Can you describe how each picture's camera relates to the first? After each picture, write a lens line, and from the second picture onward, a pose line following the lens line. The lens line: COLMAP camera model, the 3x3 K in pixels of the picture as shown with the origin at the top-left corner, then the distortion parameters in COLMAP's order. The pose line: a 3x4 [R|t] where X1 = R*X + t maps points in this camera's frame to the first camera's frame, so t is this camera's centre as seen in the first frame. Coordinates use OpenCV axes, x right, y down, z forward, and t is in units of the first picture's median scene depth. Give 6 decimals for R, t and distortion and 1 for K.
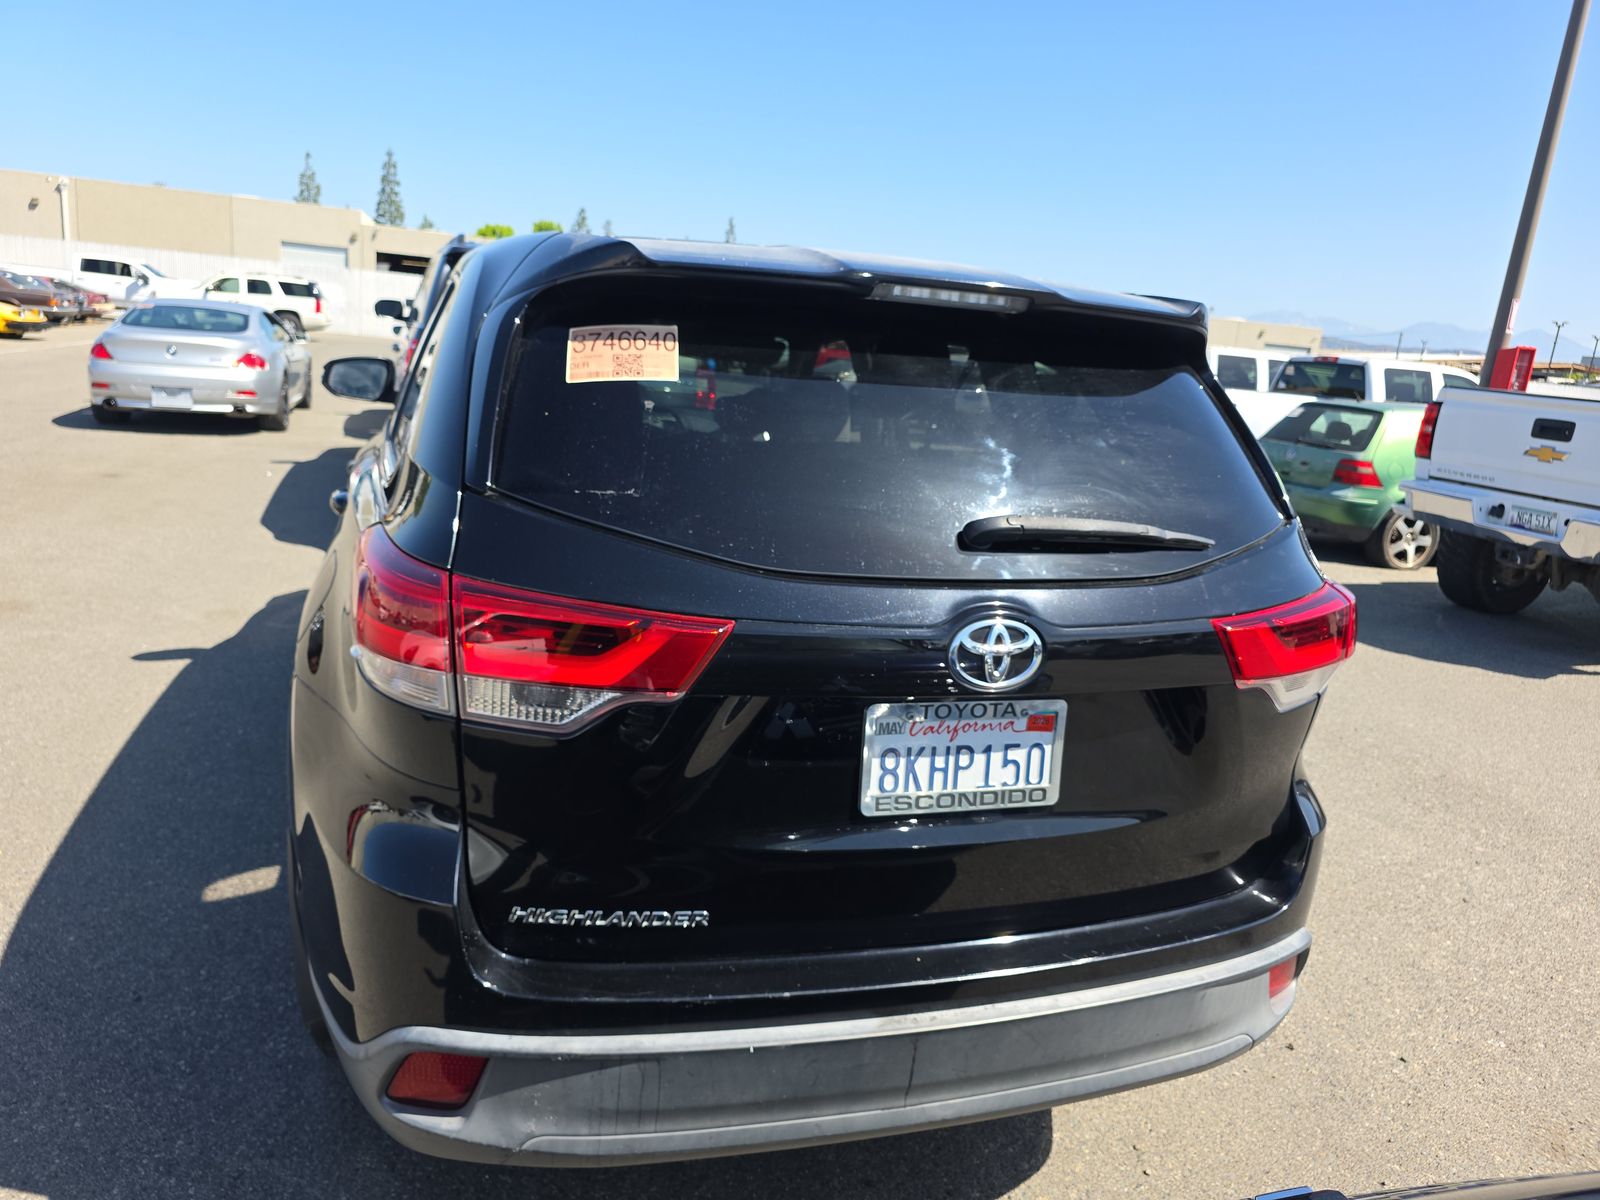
lens RADIAL K [[1089.1, 0, 798.2], [0, 1089.1, 592.1], [0, 0, 1]] dist [0.021395, -0.030247]
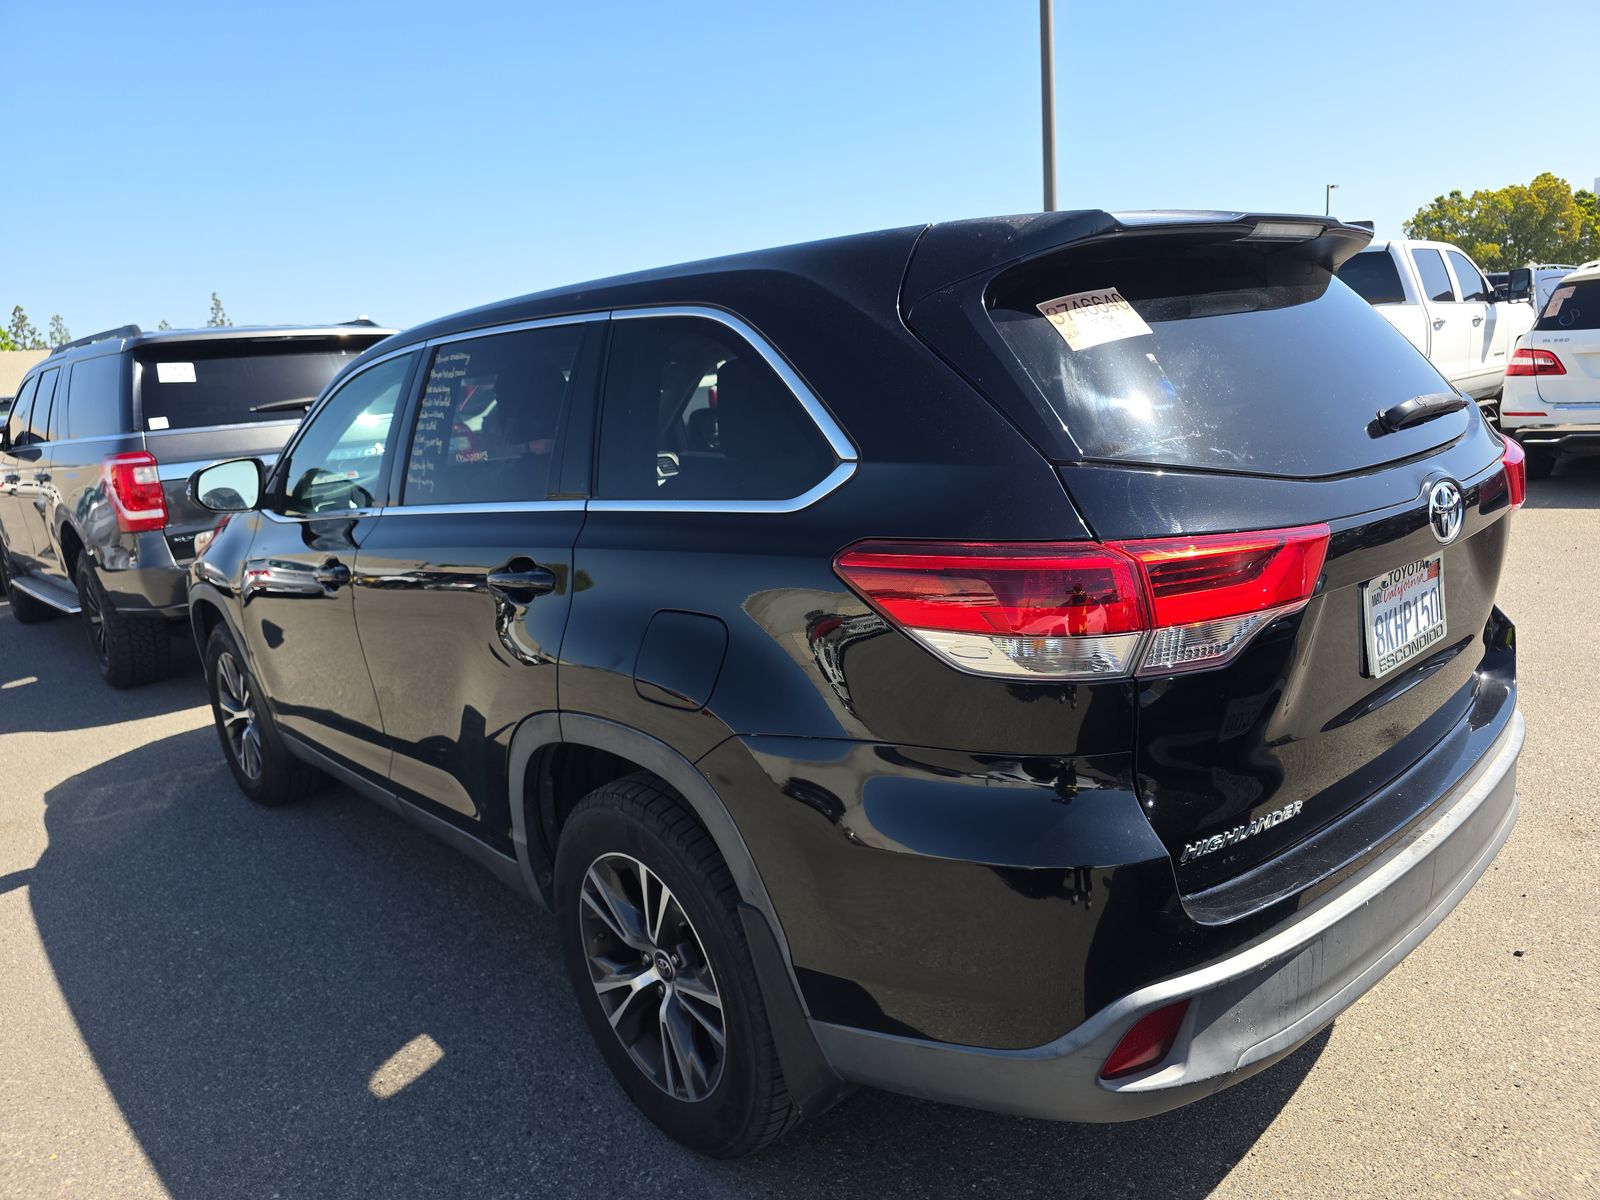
lens RADIAL K [[1089.1, 0, 797.5], [0, 1089.1, 607.5], [0, 0, 1]] dist [0.021395, -0.030247]
pose [[0.897423, -0.242936, 0.368259, -0.889834], [0.248623, 0.968047, 0.032732, -0.055904], [-0.364443, 0.062183, 0.929147, 0.148581]]
